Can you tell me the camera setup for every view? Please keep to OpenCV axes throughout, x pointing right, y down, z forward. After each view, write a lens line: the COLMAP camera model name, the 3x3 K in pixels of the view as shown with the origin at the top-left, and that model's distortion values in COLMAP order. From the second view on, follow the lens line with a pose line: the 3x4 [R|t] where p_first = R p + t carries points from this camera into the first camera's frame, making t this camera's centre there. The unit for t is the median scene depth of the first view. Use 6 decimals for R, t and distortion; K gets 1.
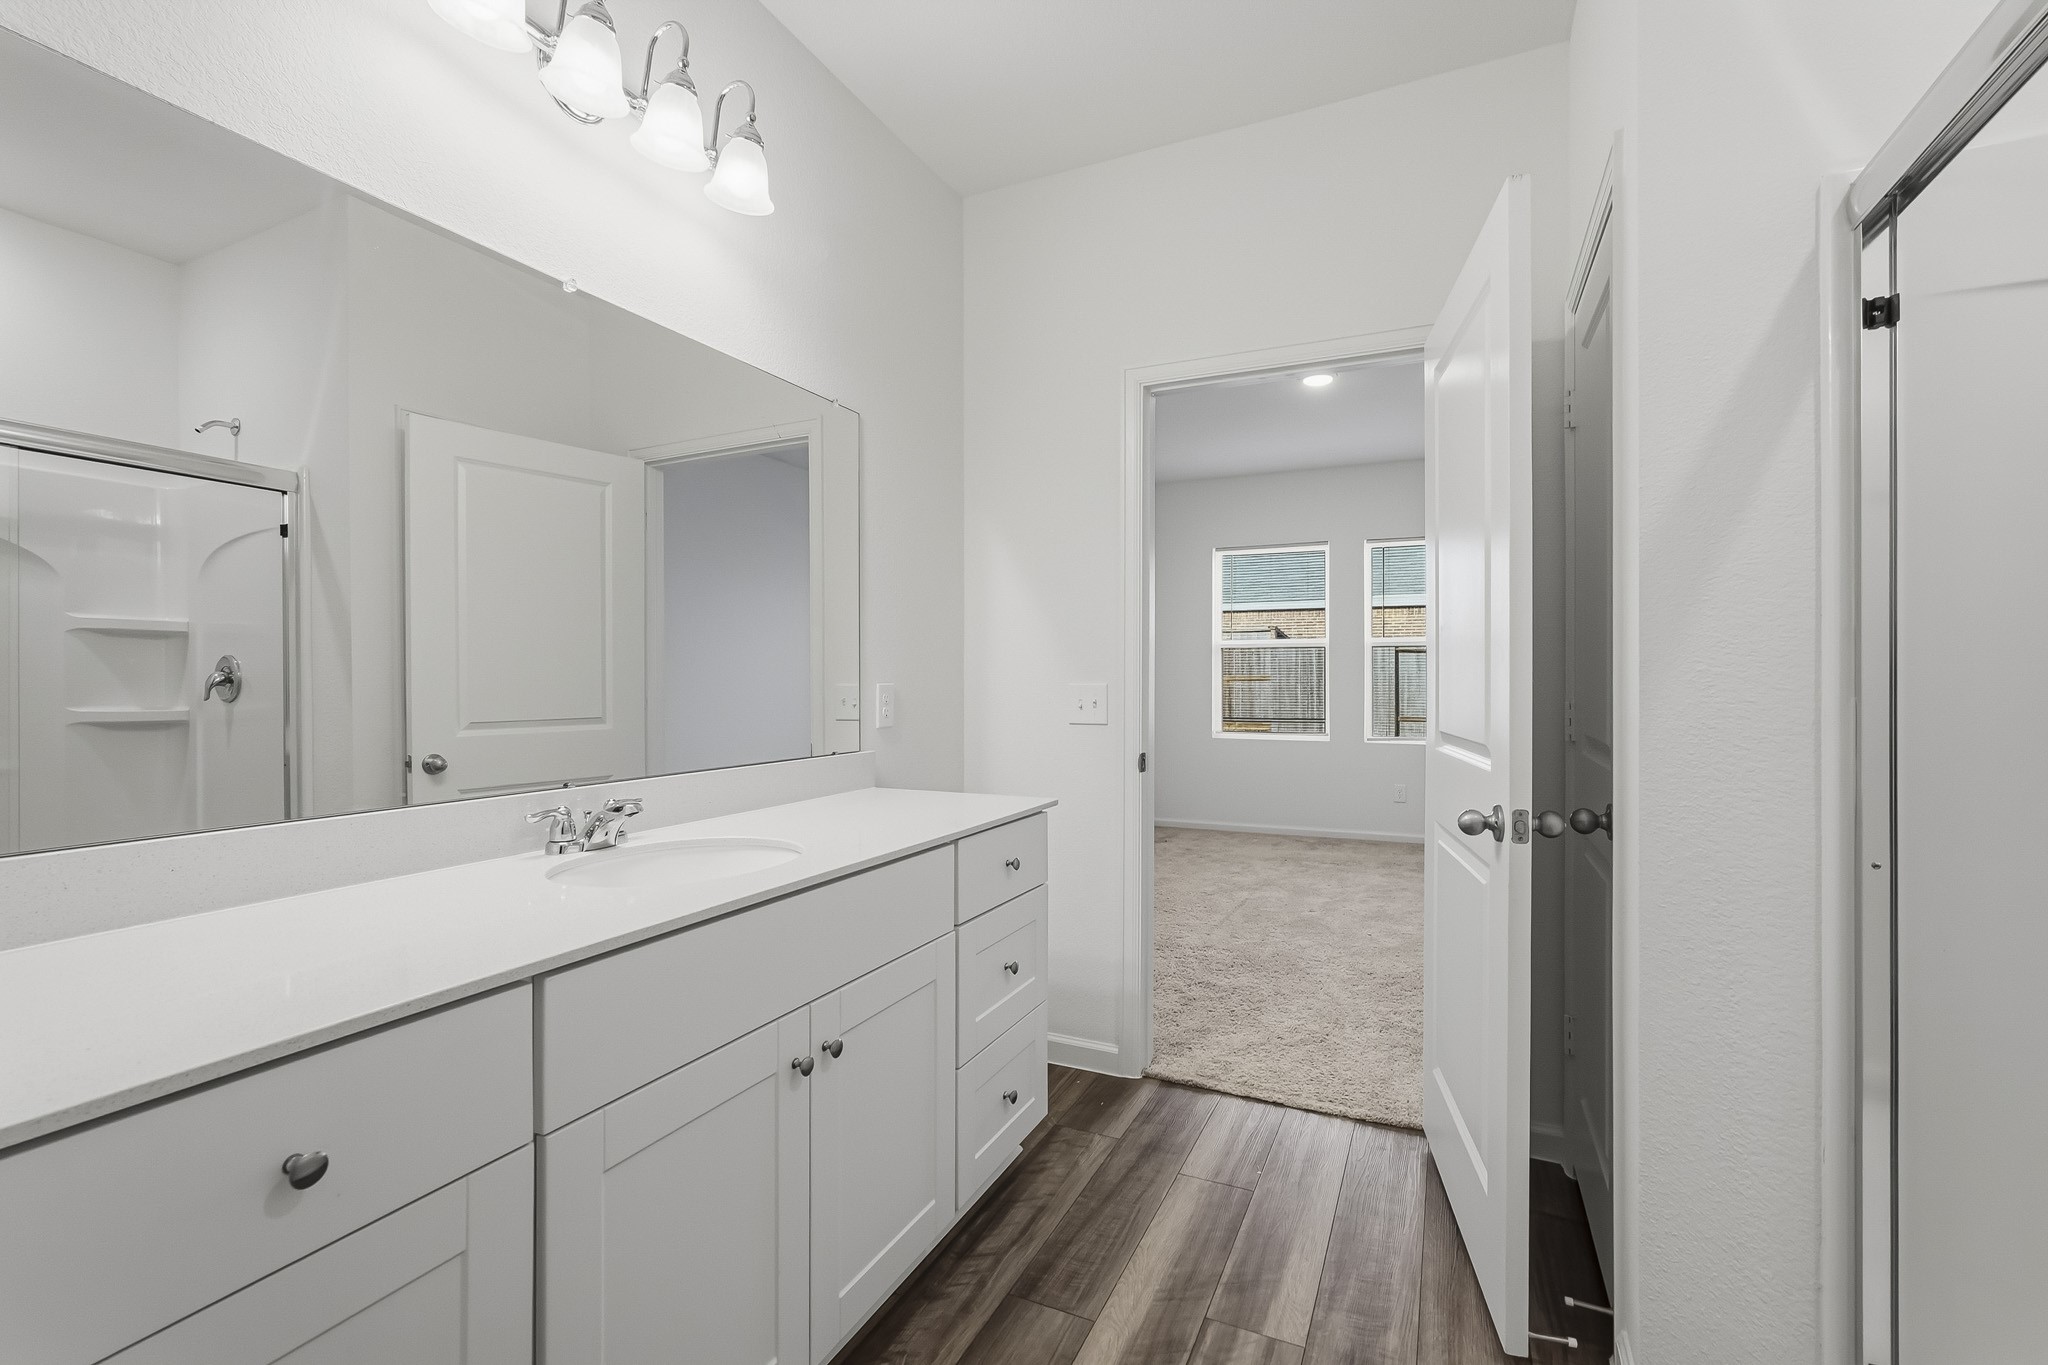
lens RADIAL K [[915.0, 0, 1010.9], [0, 915.0, 675.7], [0, 0, 1]] dist [0.000482, 0.003674]
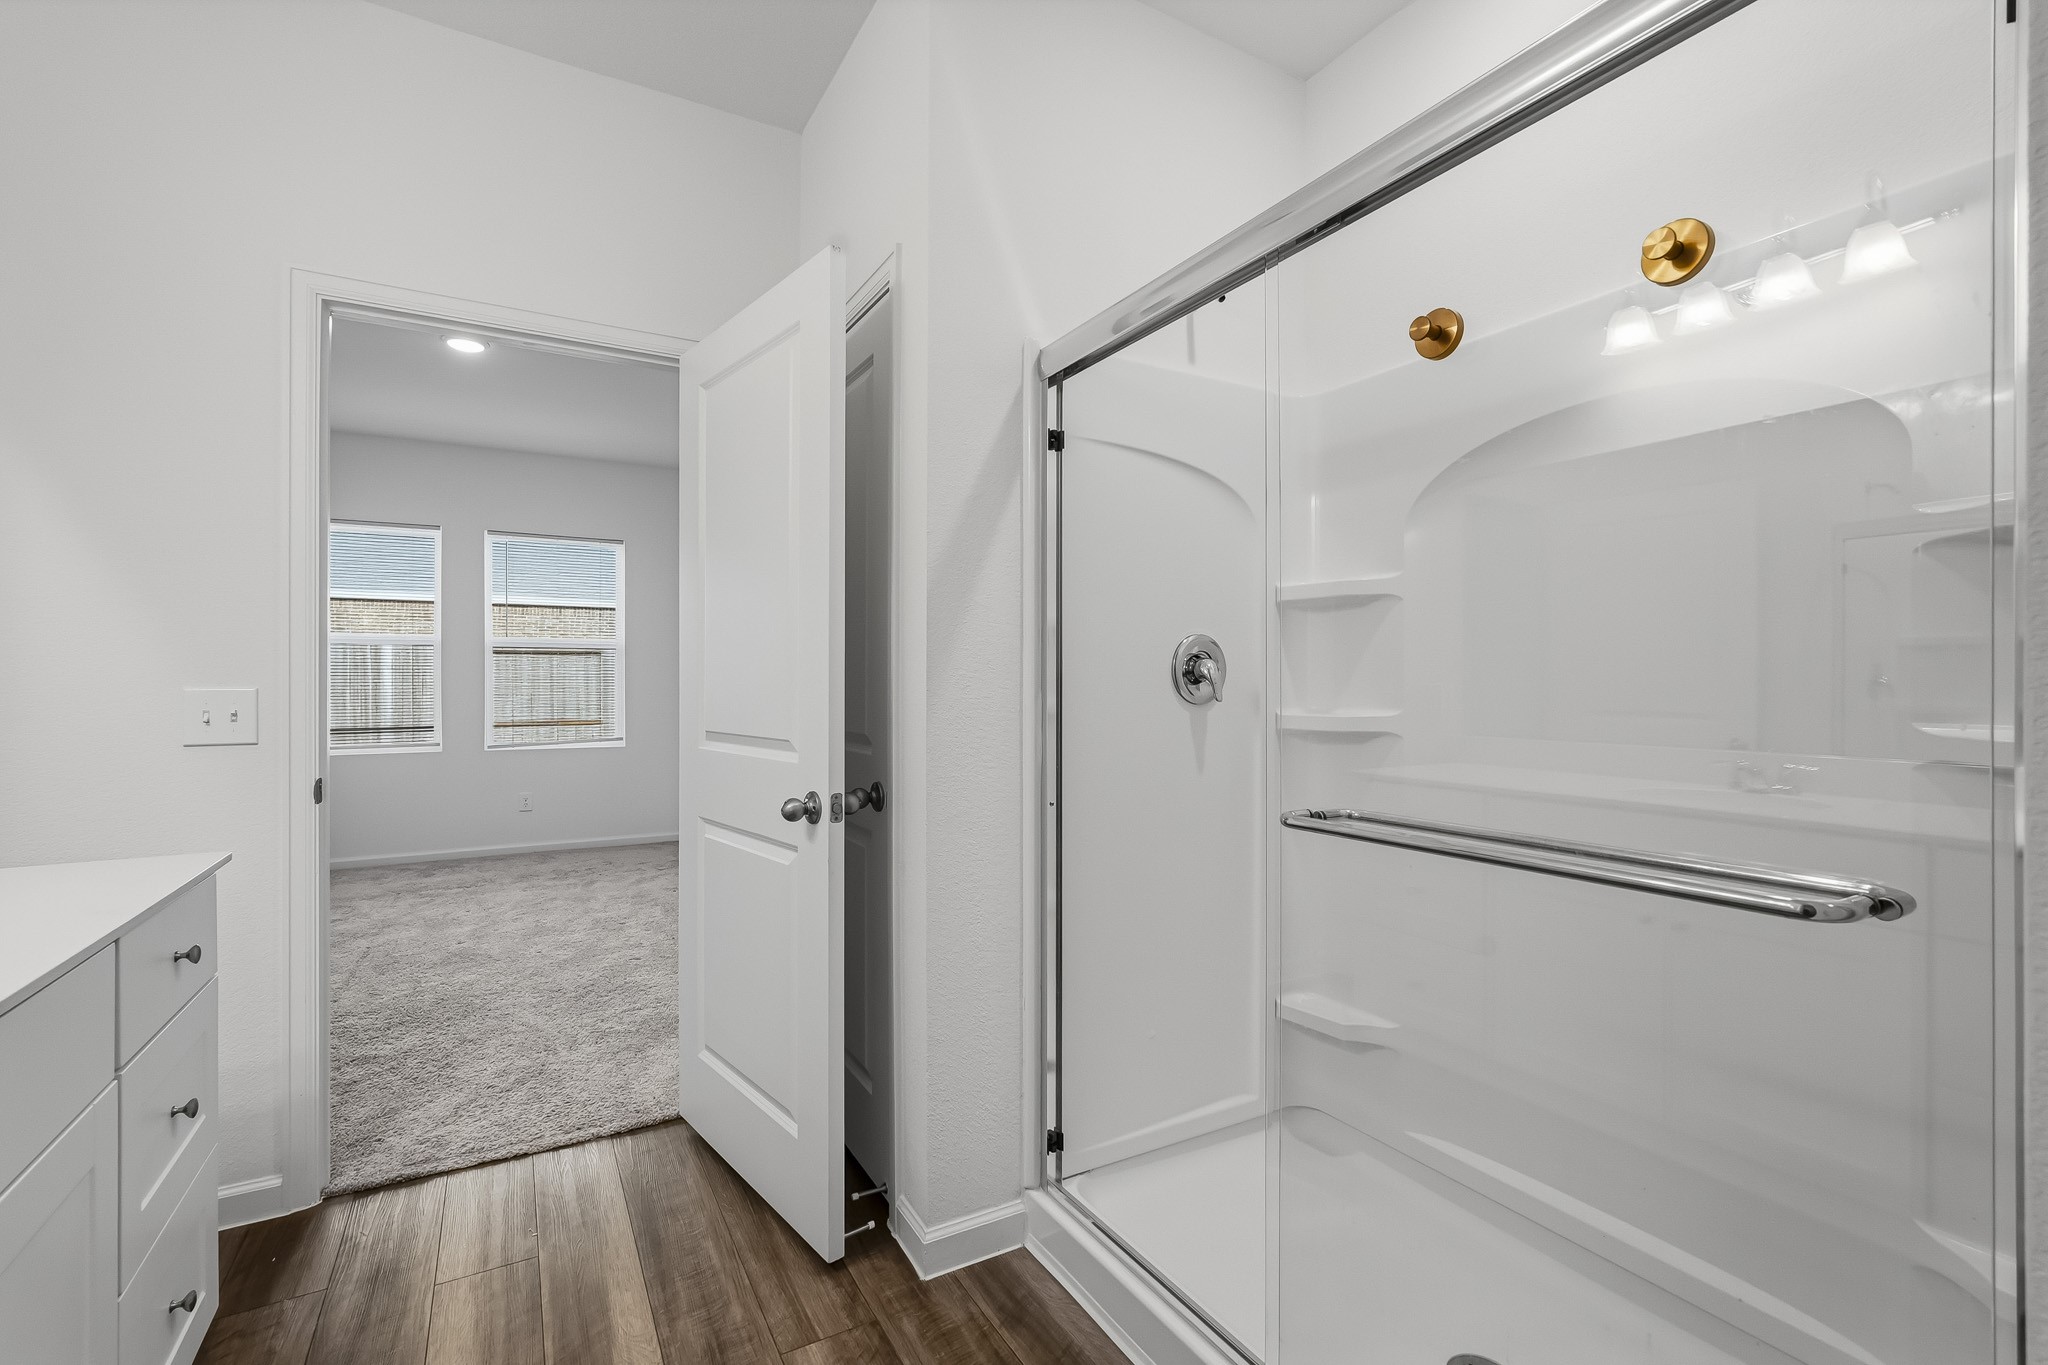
lens RADIAL K [[915.0, 0, 1020.3], [0, 915.0, 683.2], [0, 0, 1]] dist [0.000482, 0.003674]
pose [[0.568883, -0.002491, 0.822415, -0.164653], [-0.002476, 0.999986, 0.004742, -0.000156], [-0.822415, -0.004734, 0.568869, 0.089259]]
